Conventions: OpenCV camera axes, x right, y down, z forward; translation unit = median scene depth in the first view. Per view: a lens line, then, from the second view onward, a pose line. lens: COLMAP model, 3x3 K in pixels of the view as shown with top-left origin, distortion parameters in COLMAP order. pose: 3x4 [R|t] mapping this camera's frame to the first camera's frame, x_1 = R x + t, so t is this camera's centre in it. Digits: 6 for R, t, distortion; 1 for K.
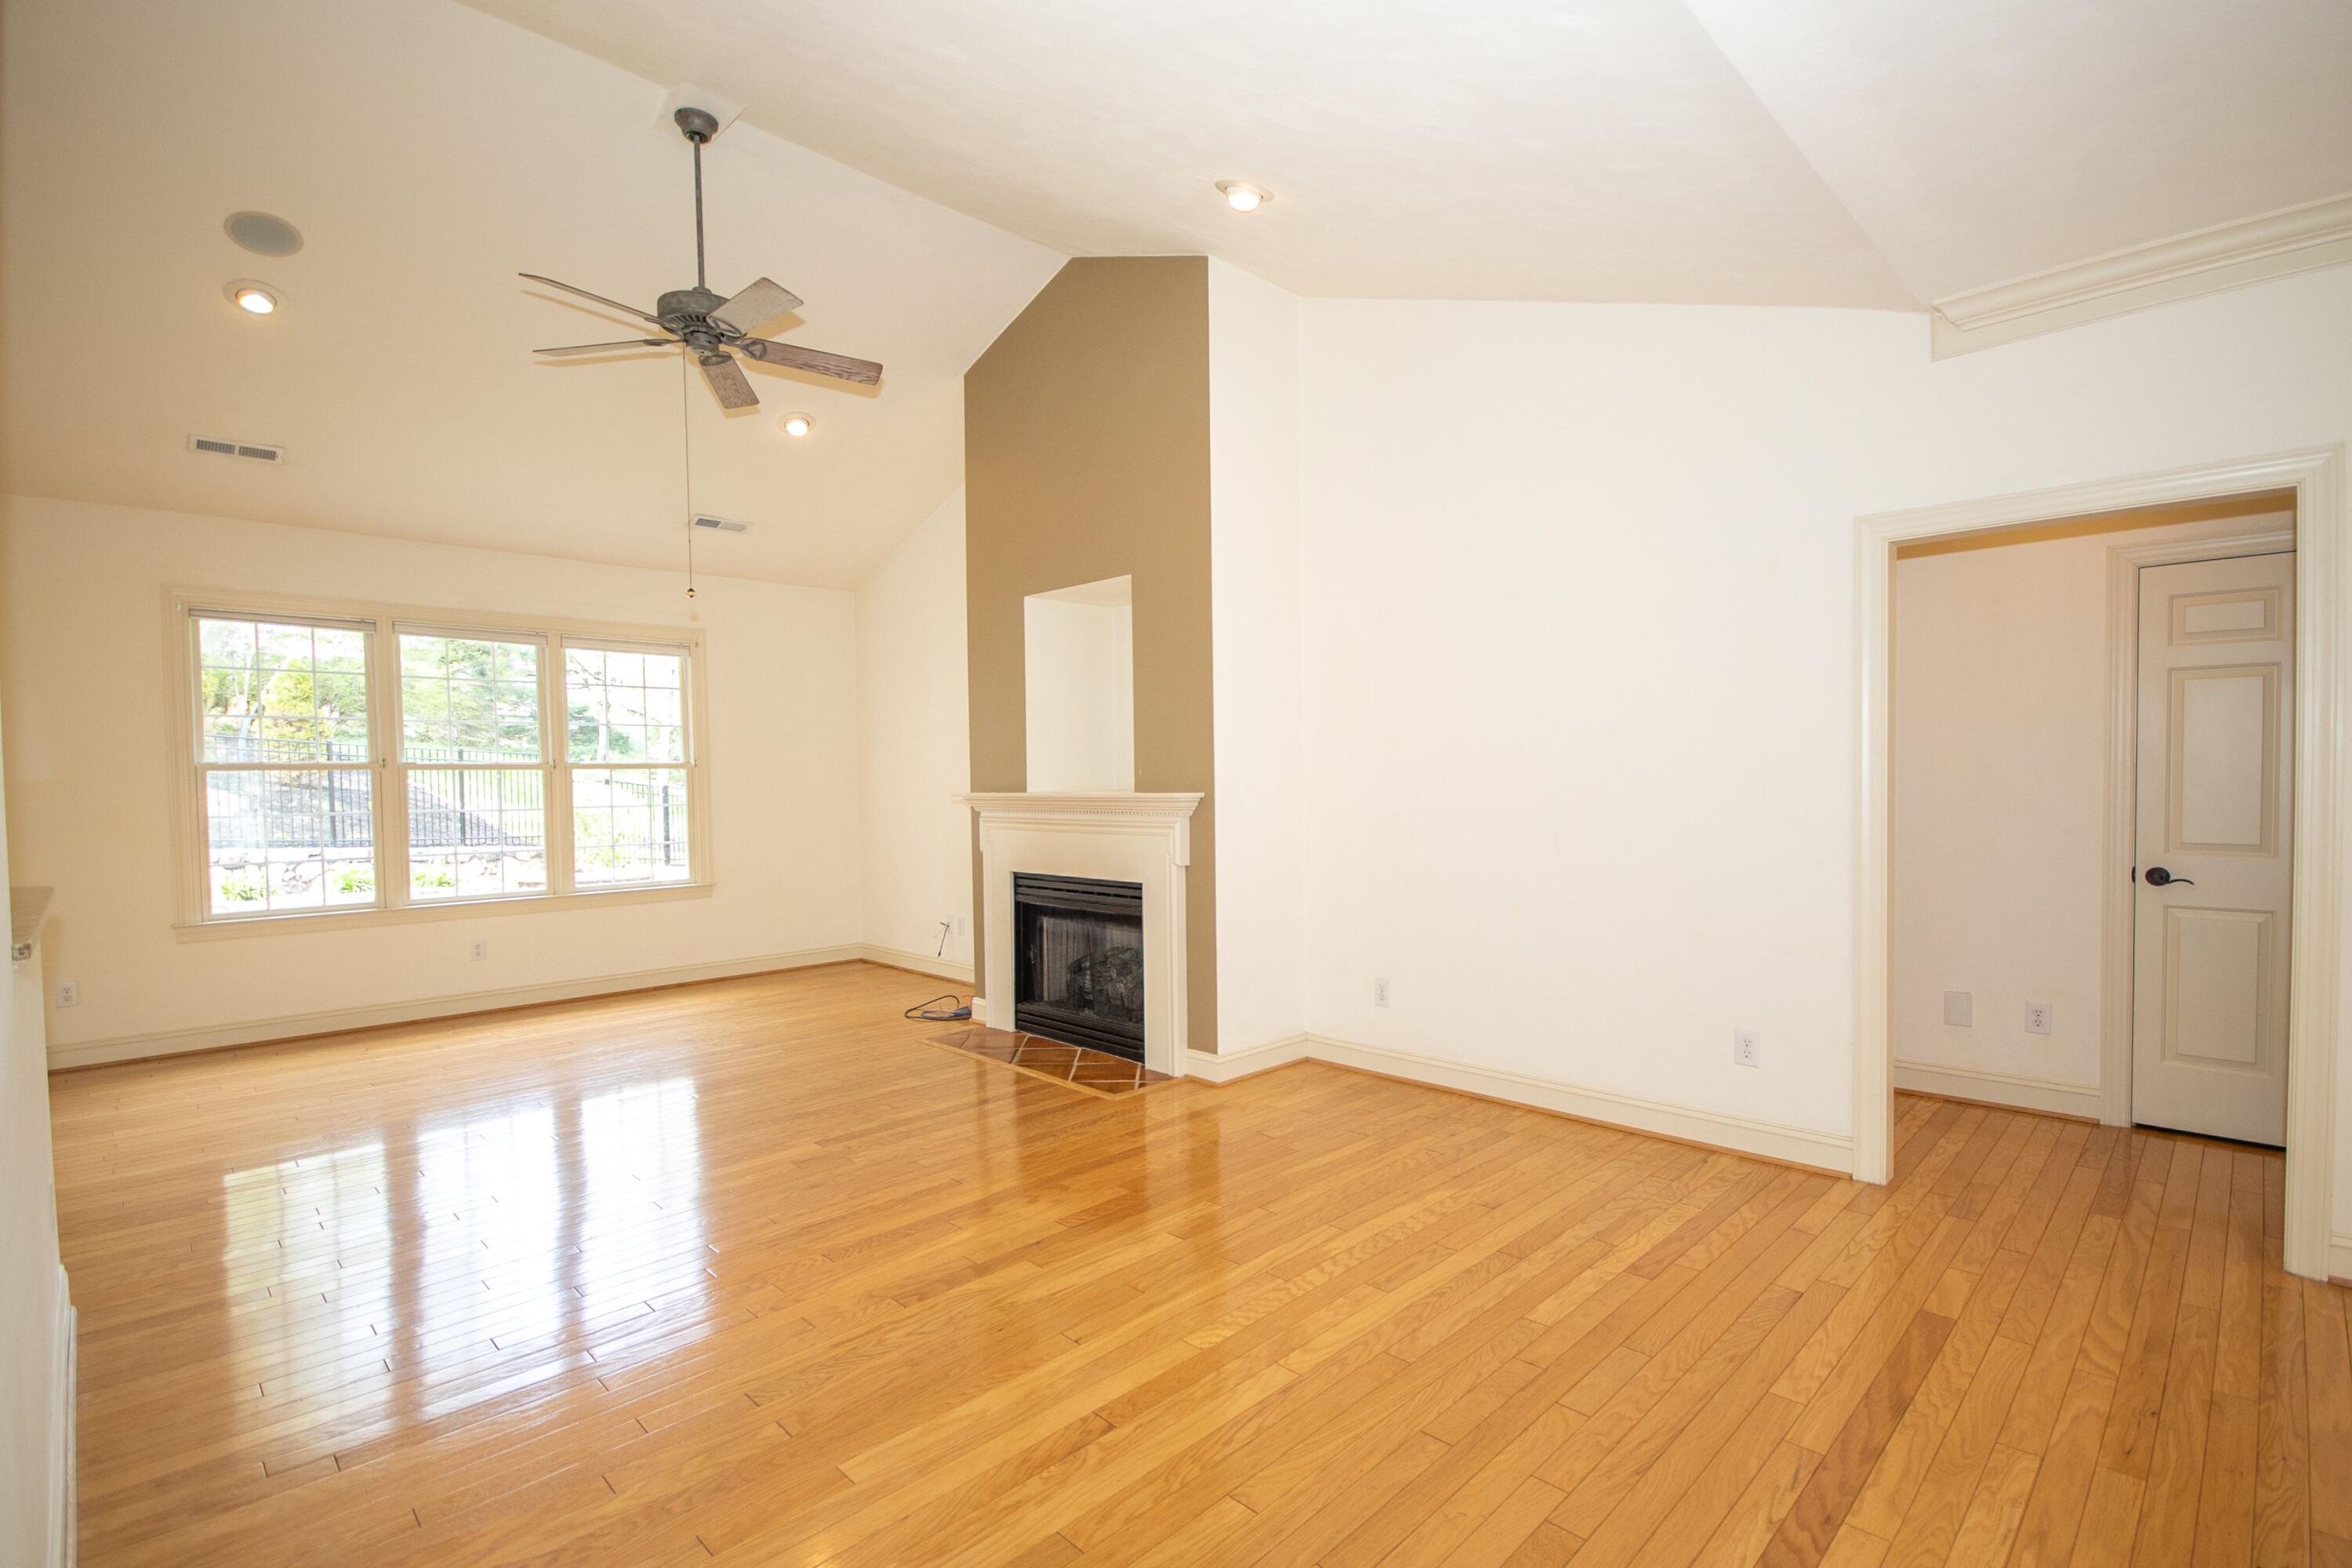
lens RADIAL K [[1086.4, 0, 1176.4], [0, 1086.4, 782.8], [0, 0, 1]] dist [-0.001841, -0.001144]
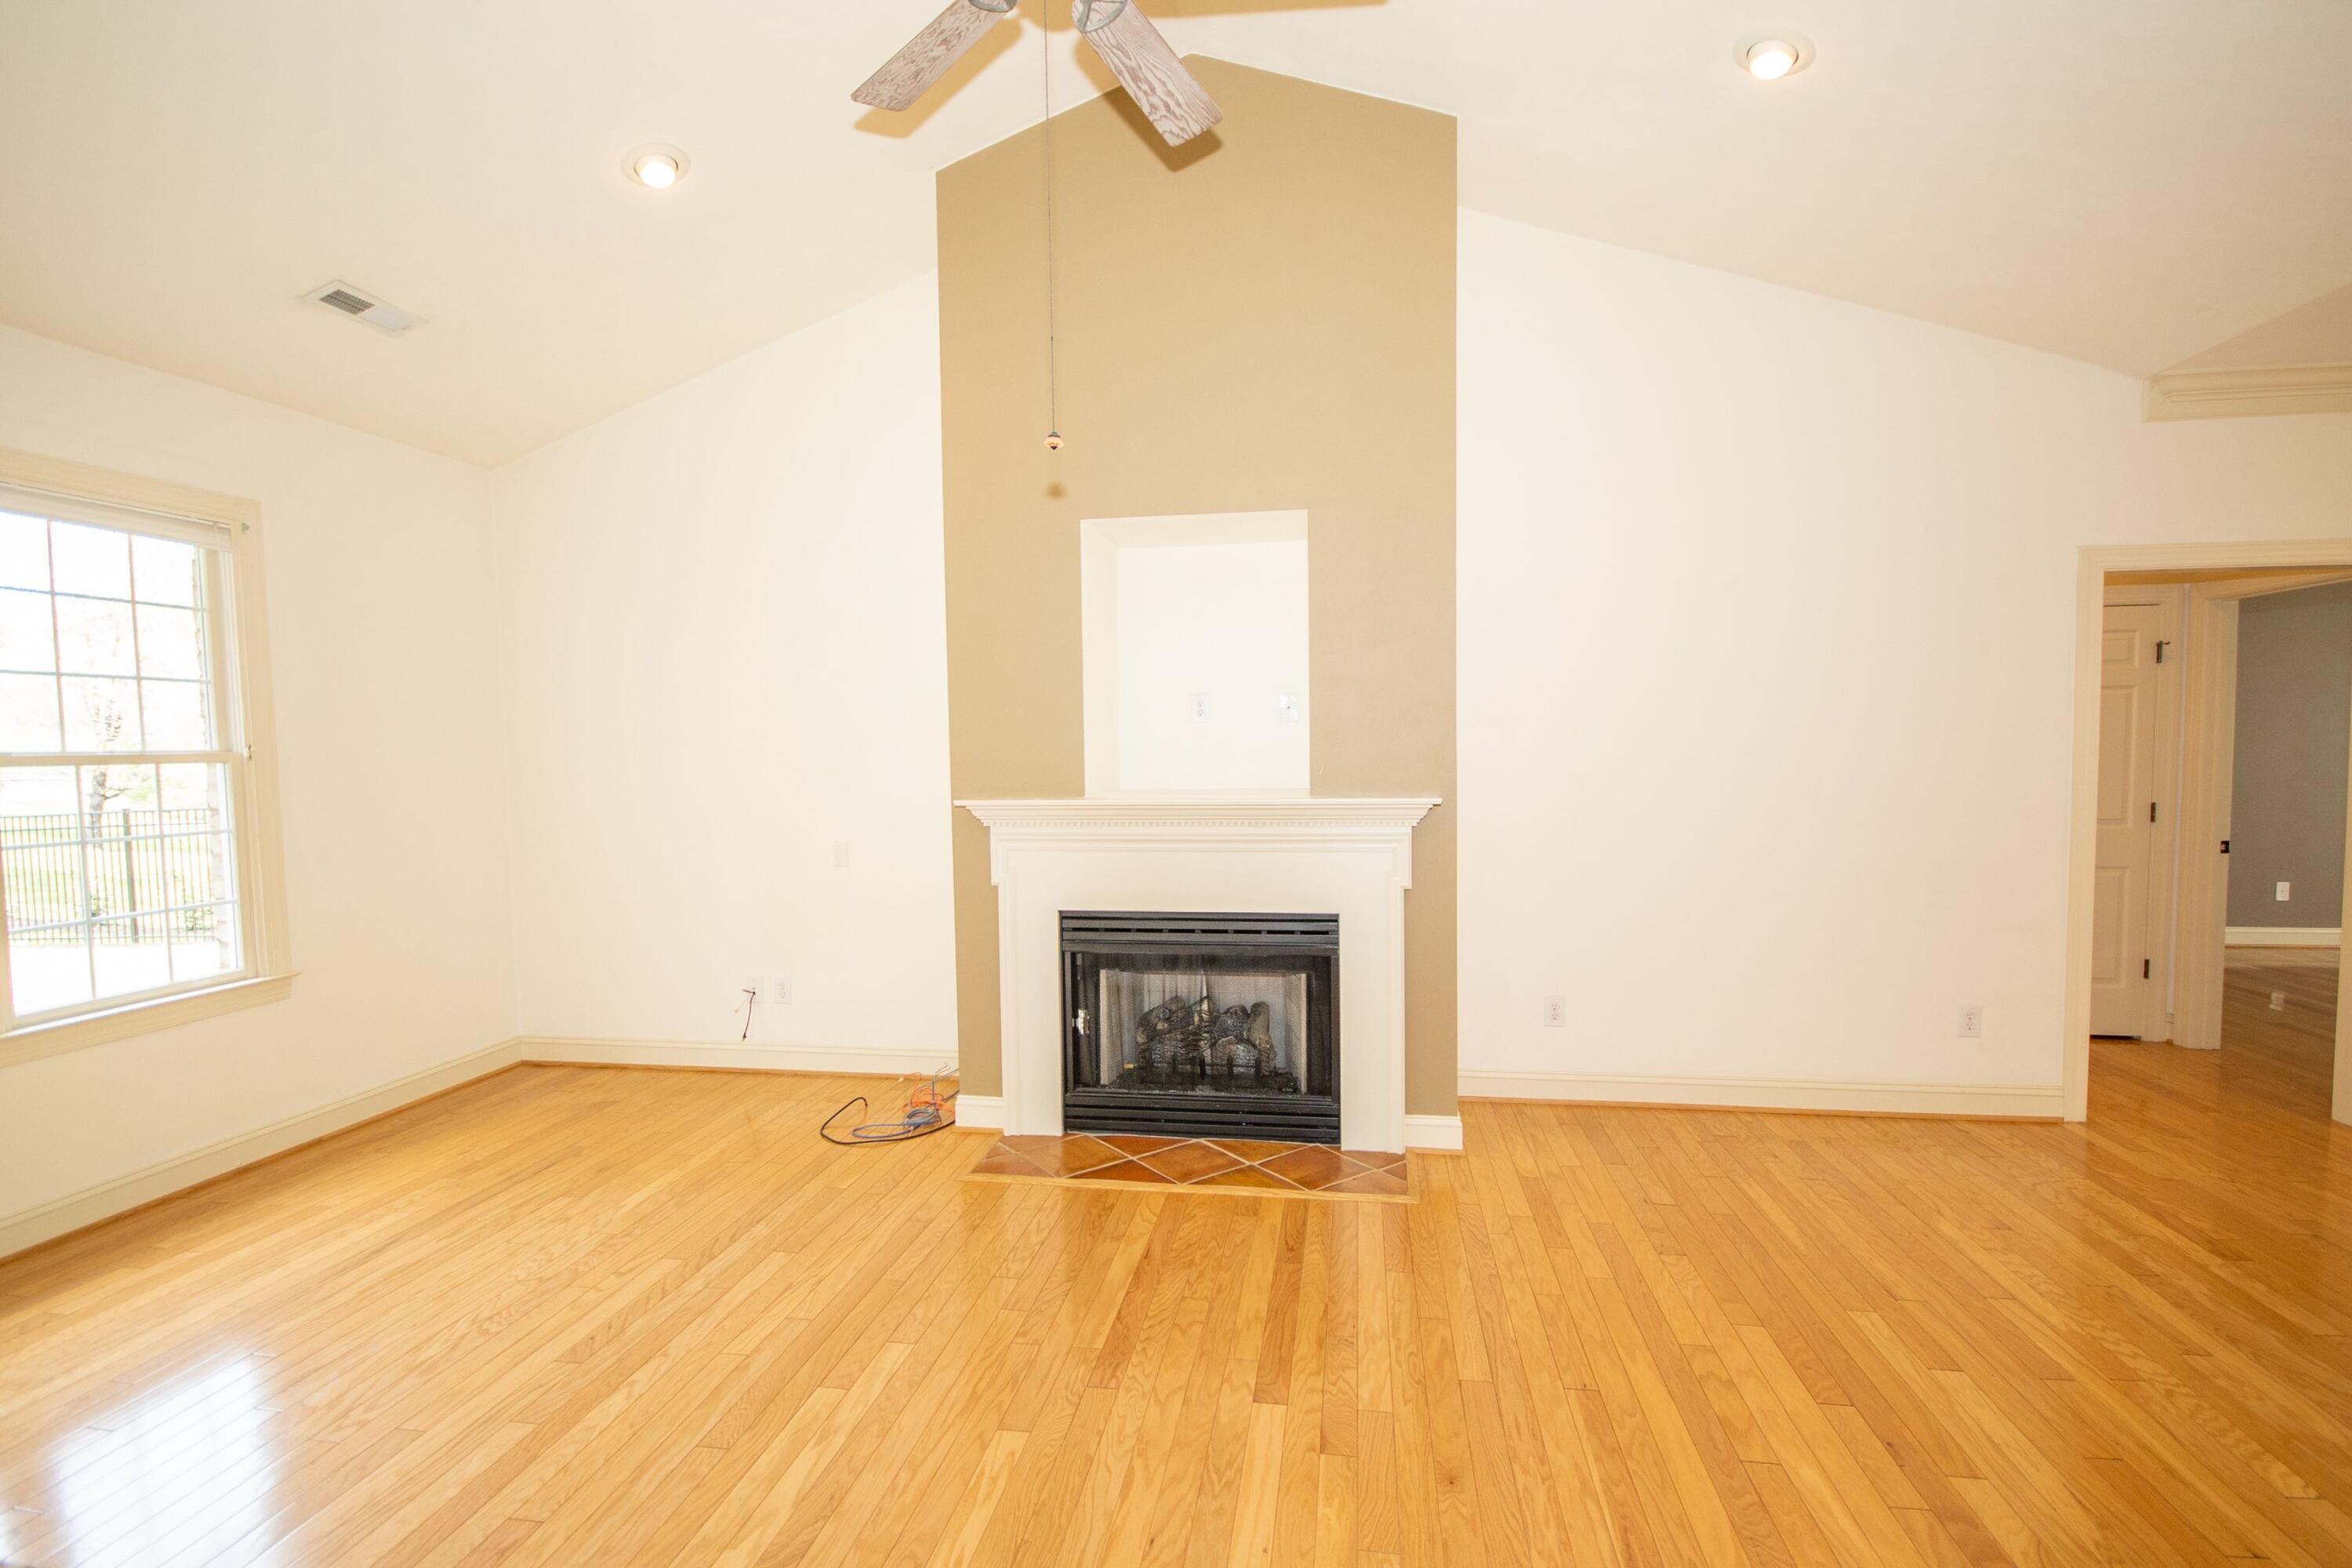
lens RADIAL K [[1086.4, 0, 1188.6], [0, 1086.4, 790.3], [0, 0, 1]] dist [-0.001841, -0.001144]
pose [[0.808398, -0.019487, 0.588314, -0.531950], [0.004104, 0.999614, 0.027473, -0.015822], [-0.588622, -0.019794, 0.808166, 0.411094]]
